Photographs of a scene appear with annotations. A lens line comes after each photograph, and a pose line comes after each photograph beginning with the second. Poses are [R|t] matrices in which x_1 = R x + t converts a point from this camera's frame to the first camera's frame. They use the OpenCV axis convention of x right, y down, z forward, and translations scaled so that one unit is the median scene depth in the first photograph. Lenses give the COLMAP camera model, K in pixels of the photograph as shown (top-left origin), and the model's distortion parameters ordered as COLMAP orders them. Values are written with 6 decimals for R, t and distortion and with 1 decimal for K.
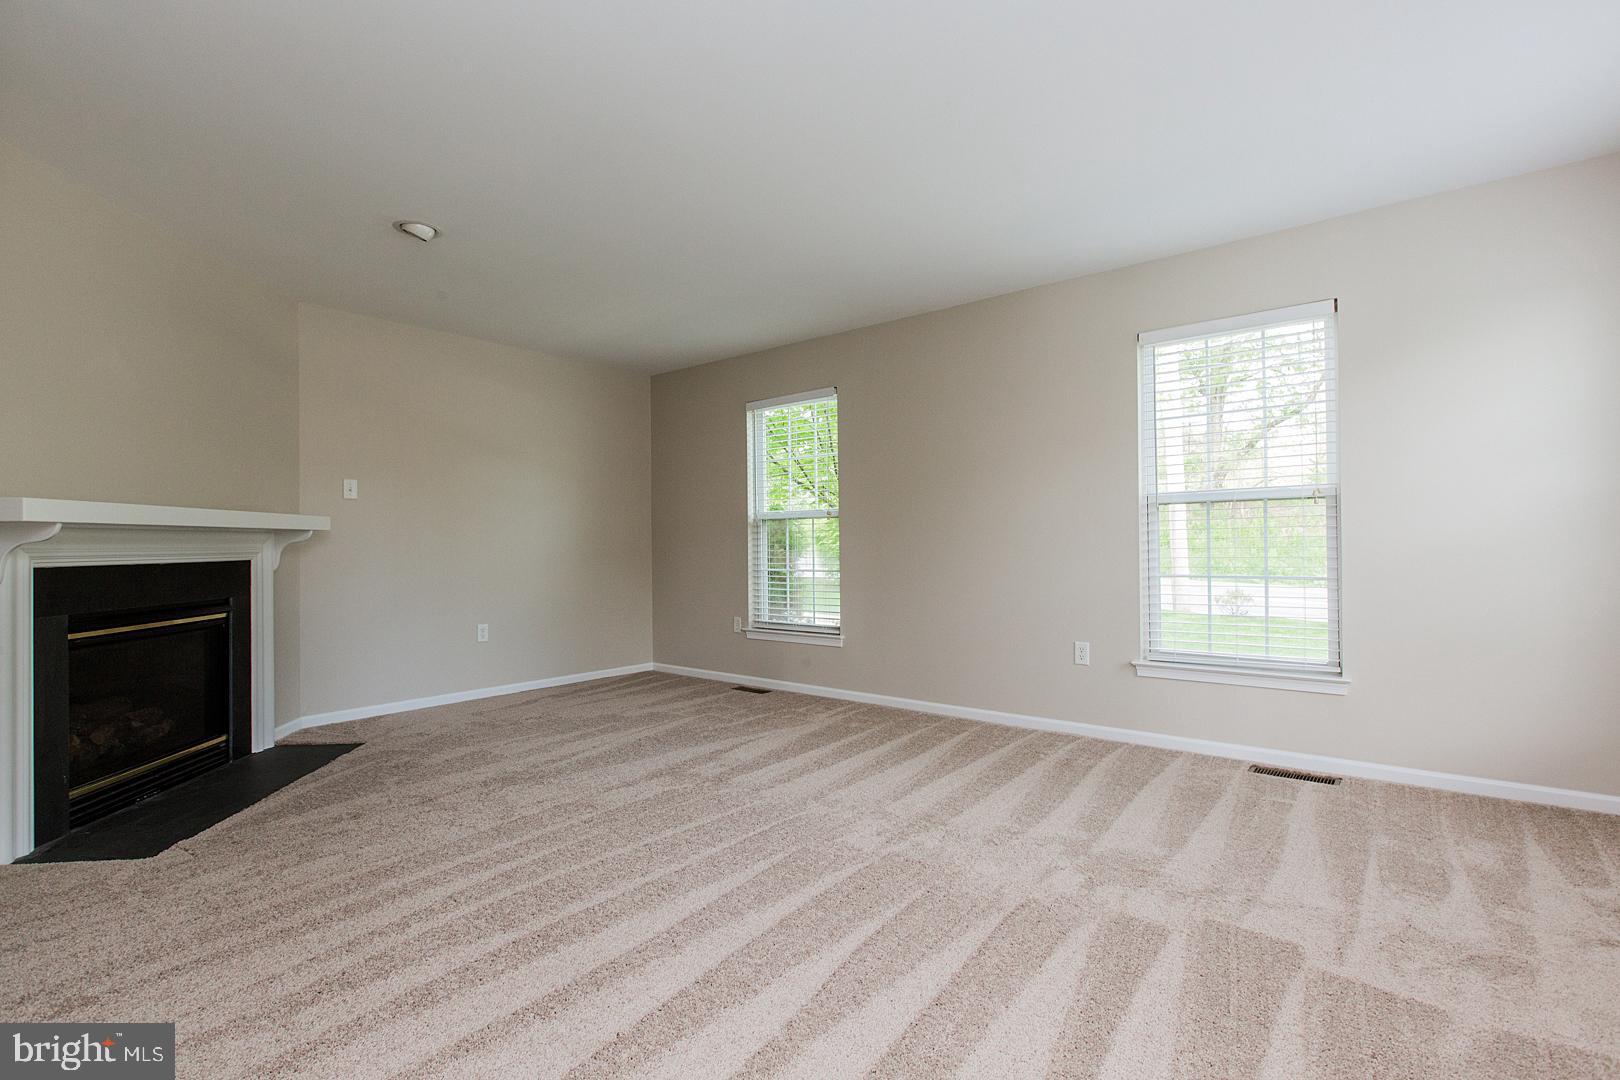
lens RADIAL K [[771.1, 0, 810.7], [0, 771.1, 535.4], [0, 0, 1]] dist [0.002276, -0.000197]
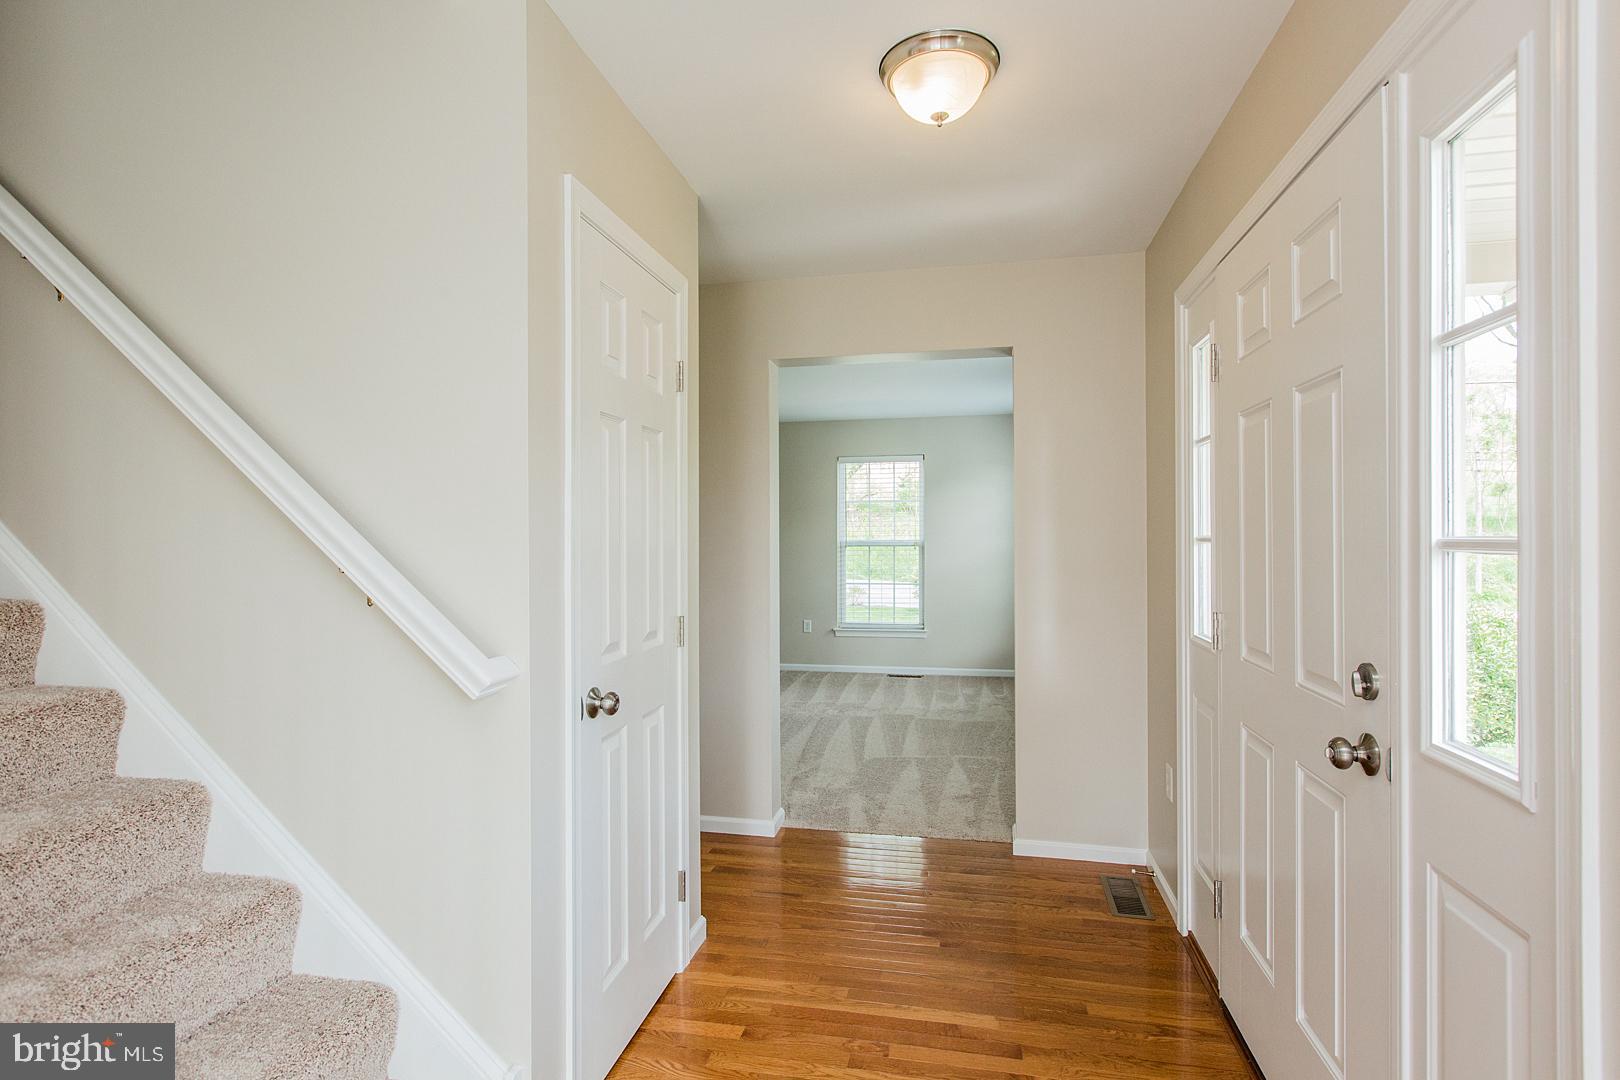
lens RADIAL K [[819.2, 0, 805.6], [0, 819.2, 509.0], [0, 0, 1]] dist [0.001266, -0.001448]
pose [[0.897737, 0.022261, 0.439969, -0.594244], [-0.009812, 0.999485, -0.030550, -0.076965], [-0.440423, 0.023108, 0.897493, -0.870815]]
